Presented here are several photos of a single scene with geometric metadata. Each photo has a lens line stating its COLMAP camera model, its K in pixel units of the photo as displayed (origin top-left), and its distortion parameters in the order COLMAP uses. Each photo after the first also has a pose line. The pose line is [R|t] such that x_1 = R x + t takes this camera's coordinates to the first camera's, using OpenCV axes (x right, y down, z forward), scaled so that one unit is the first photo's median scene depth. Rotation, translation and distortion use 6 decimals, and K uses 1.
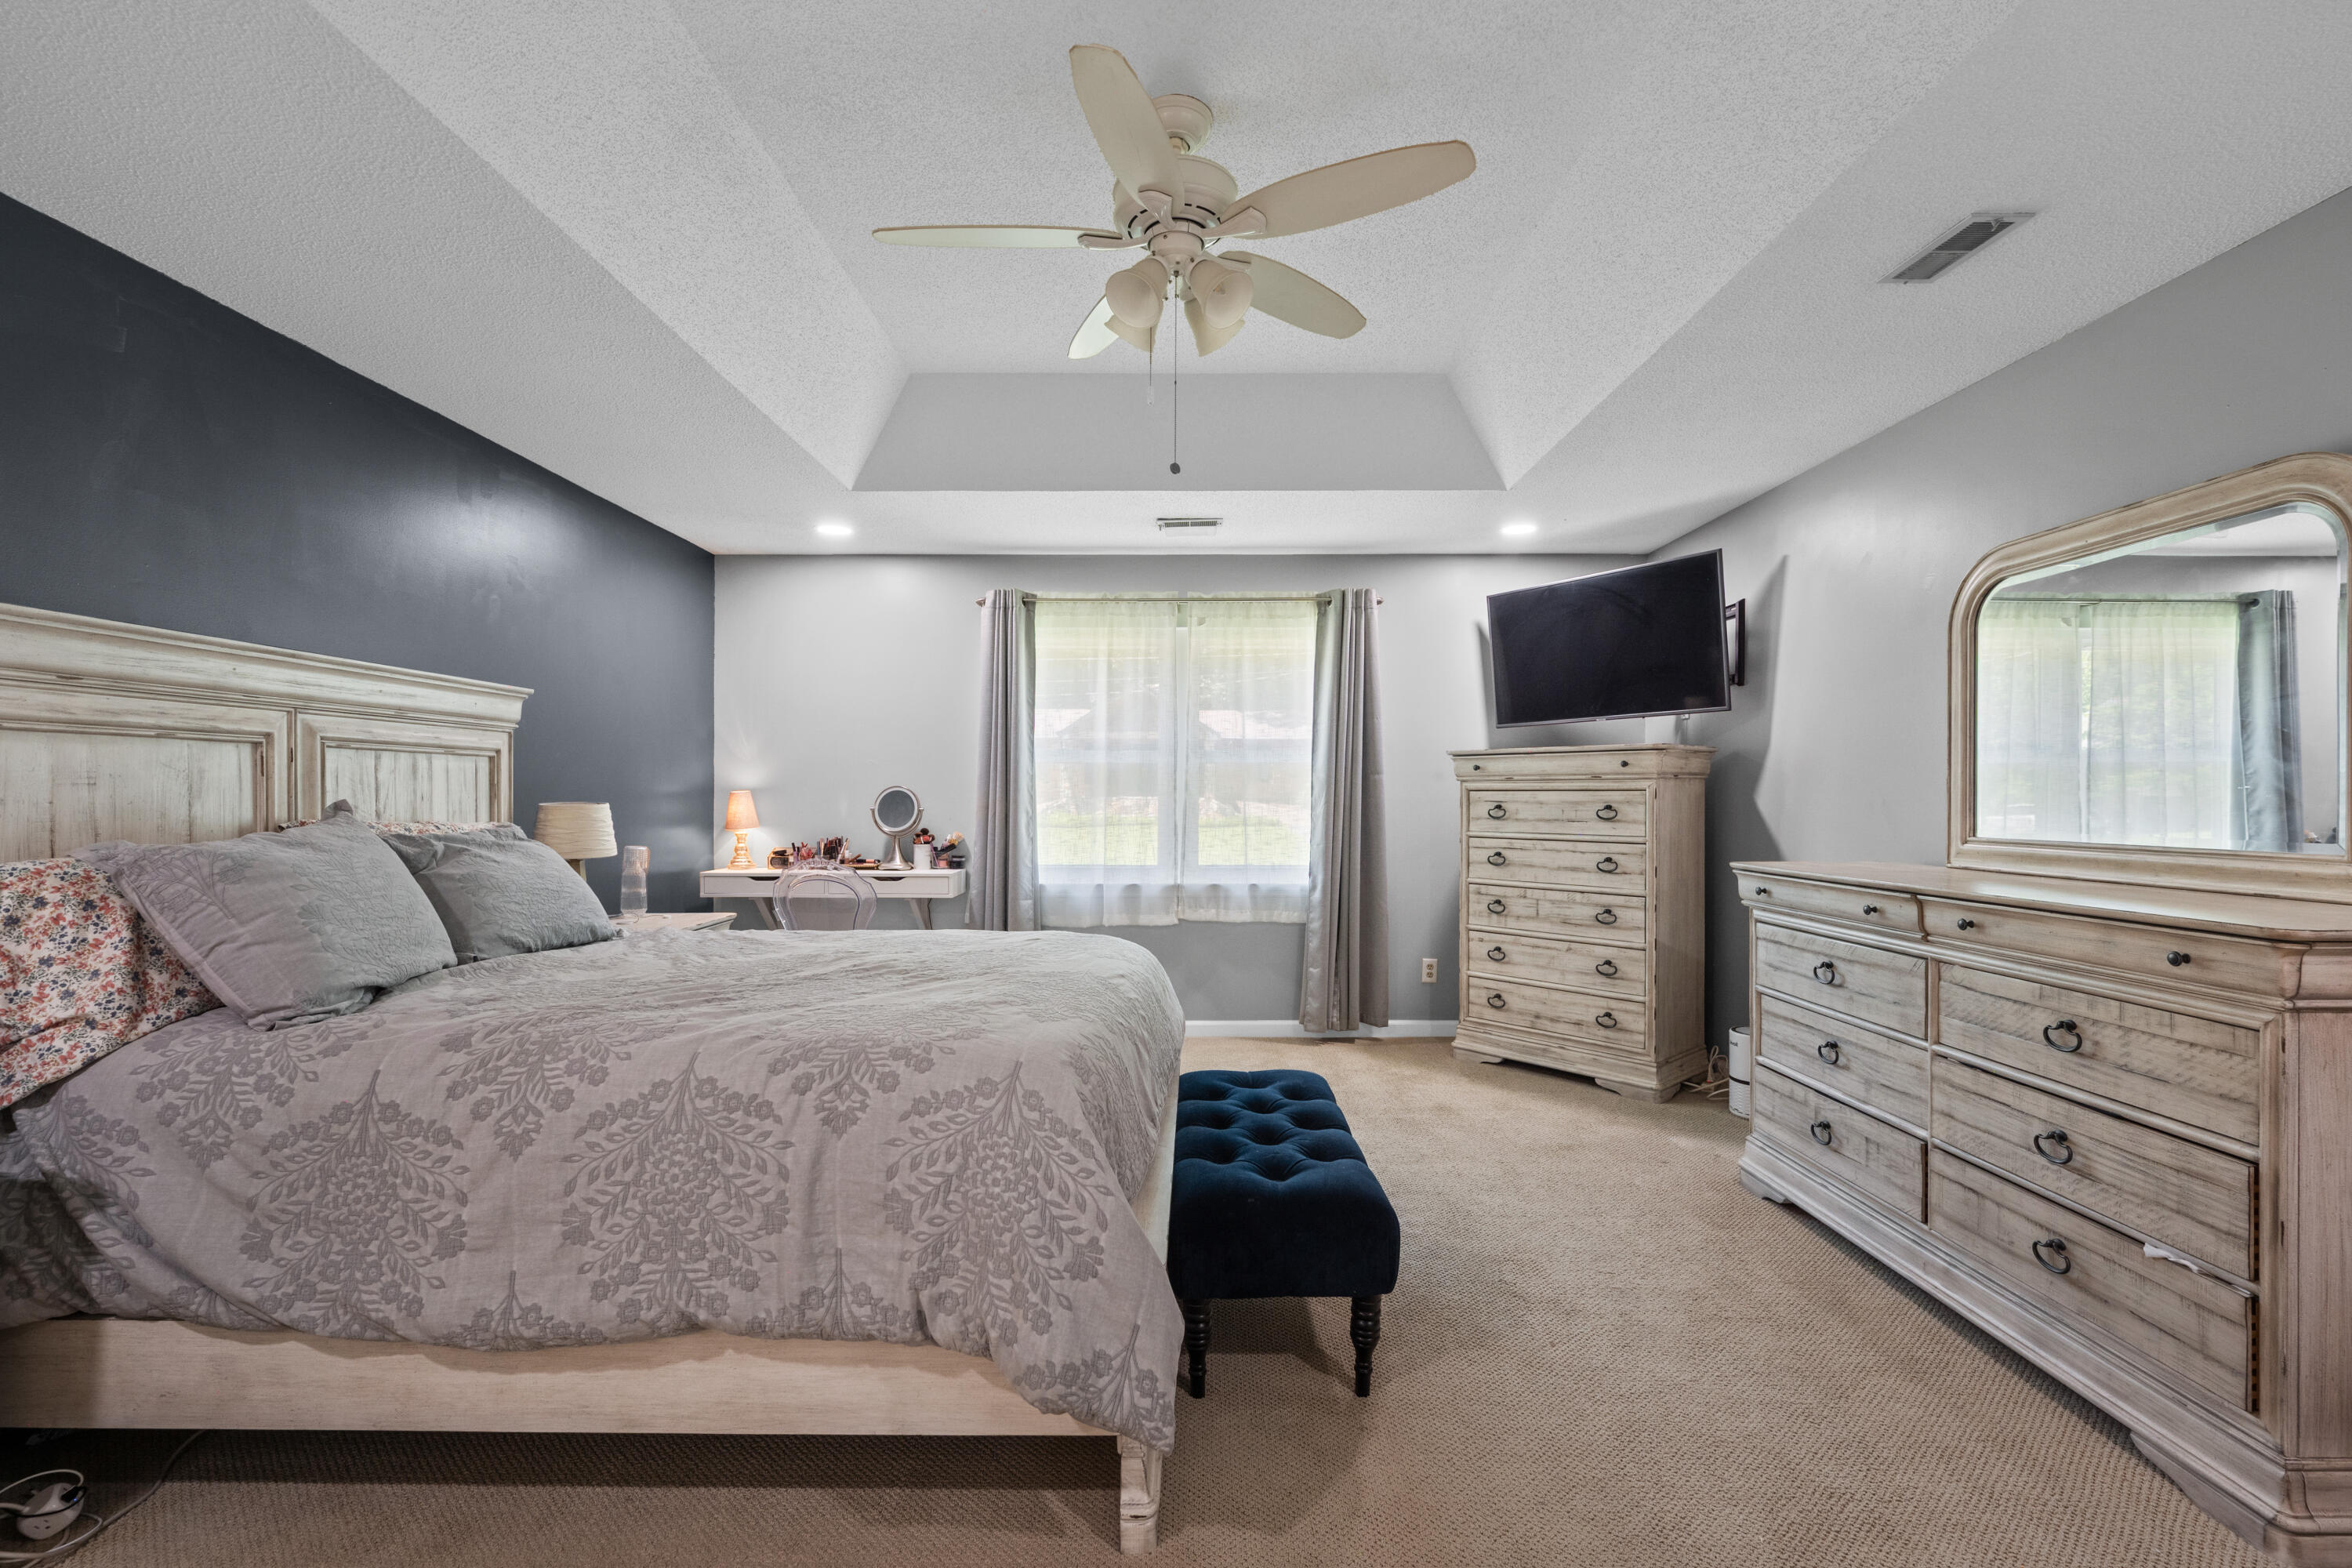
lens RADIAL K [[1007.8, 0, 1177.1], [0, 1007.8, 791.5], [0, 0, 1]] dist [-0.002862, -0.000251]
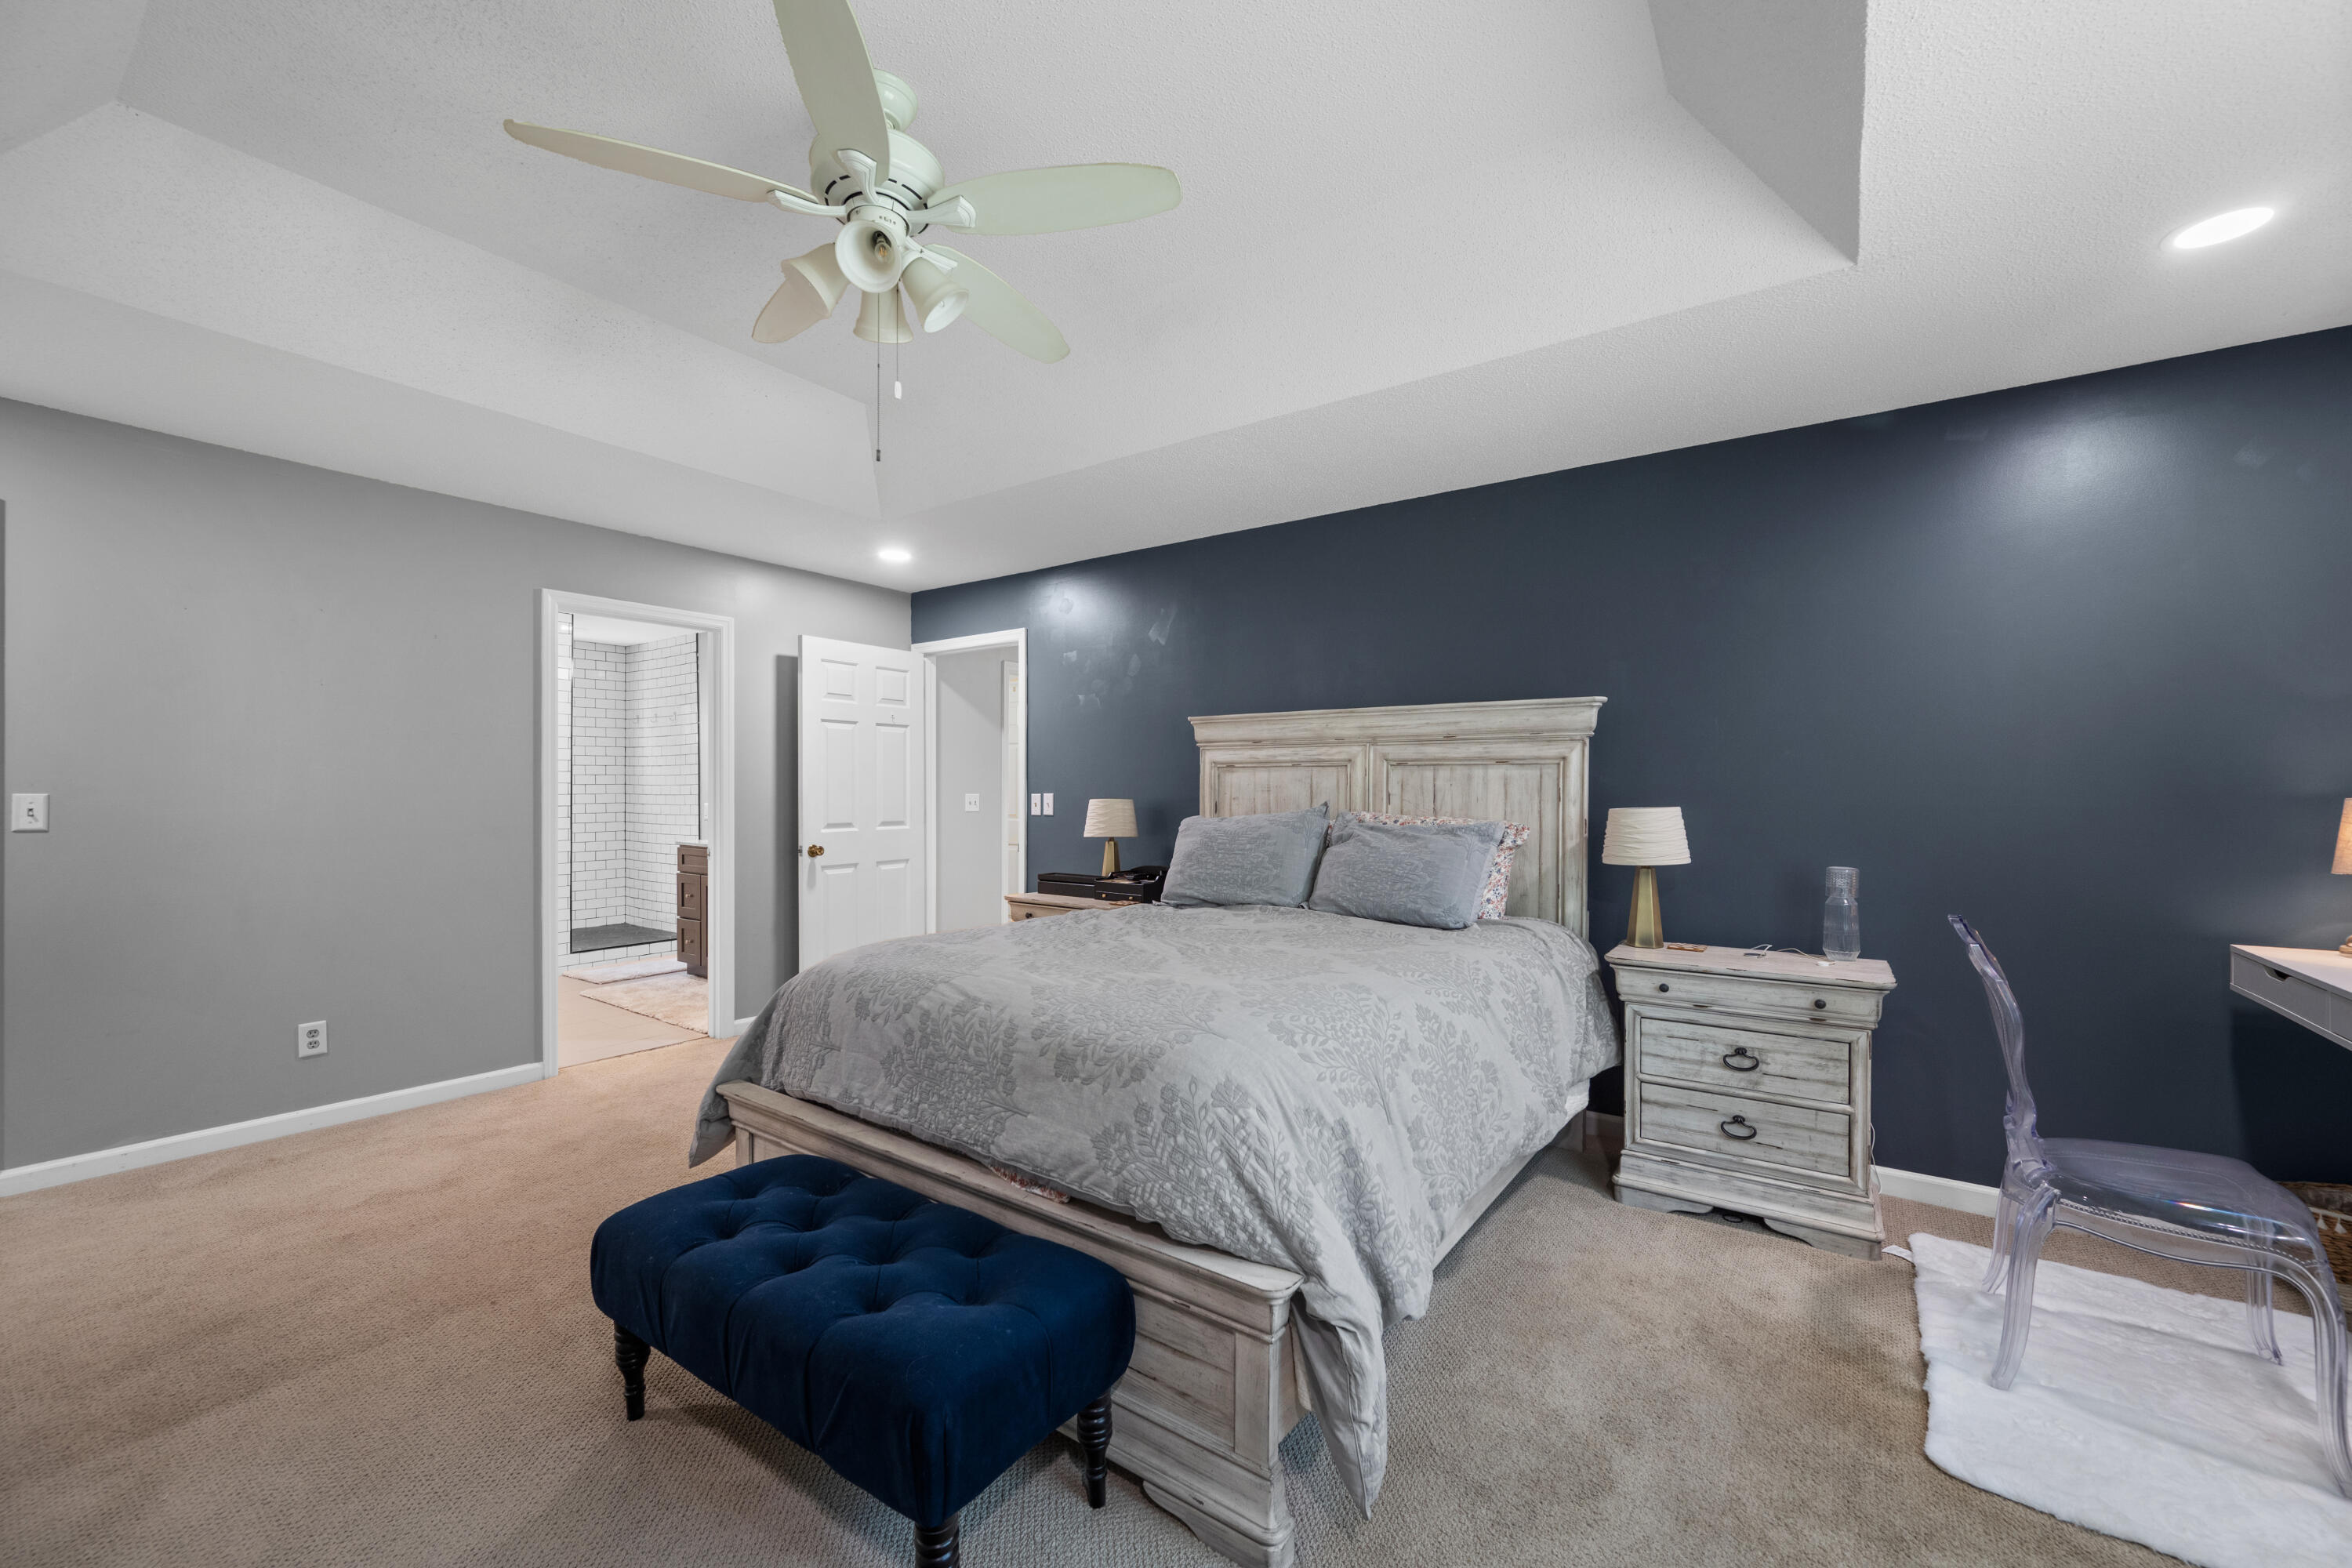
lens RADIAL K [[936.4, 0, 1180.1], [0, 936.4, 786.2], [0, 0, 1]] dist [0.001224, -0.000137]
pose [[-0.568468, -0.009962, -0.822645, 0.535721], [-0.004365, 0.999949, -0.009092, 0.000917], [0.822694, -0.001578, -0.568482, 1.613949]]
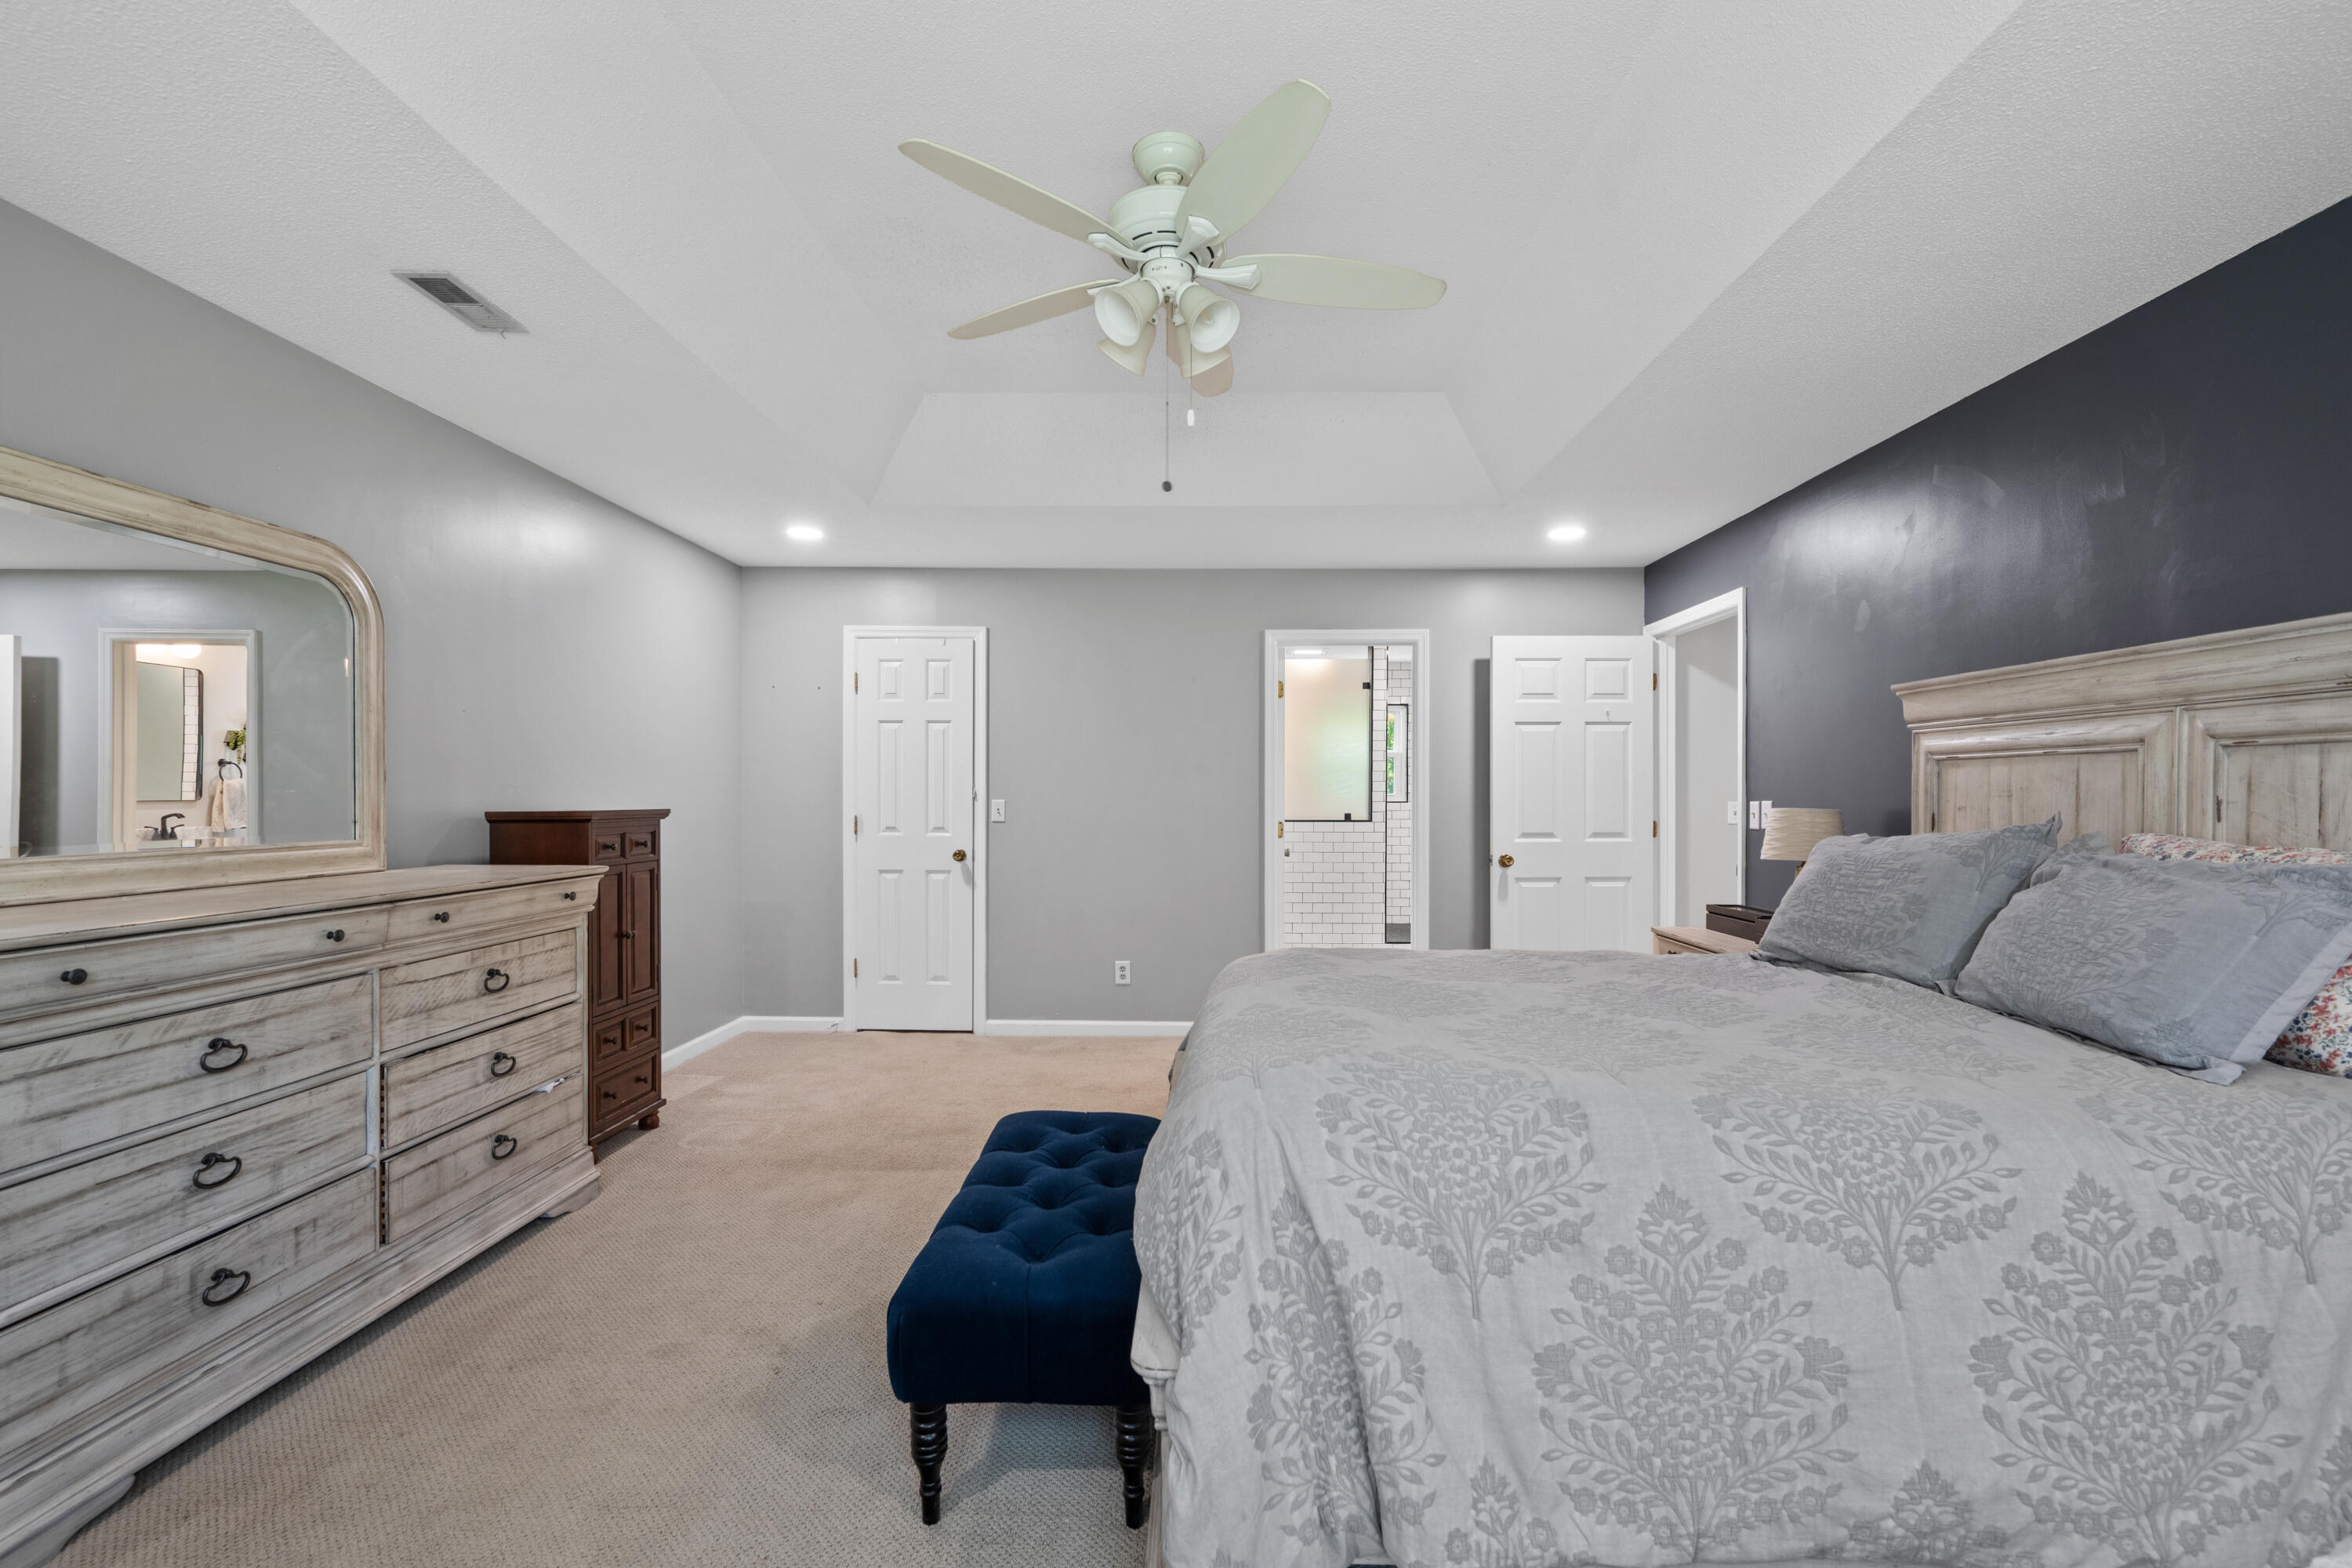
lens RADIAL K [[1007.8, 0, 1179.4], [0, 1007.8, 796.2], [0, 0, 1]] dist [-0.002862, -0.000251]
pose [[-0.999841, -0.004239, 0.017293, -0.032038], [-0.004263, 0.999990, -0.001376, -0.001570], [-0.017287, -0.001449, -0.999850, 1.888342]]
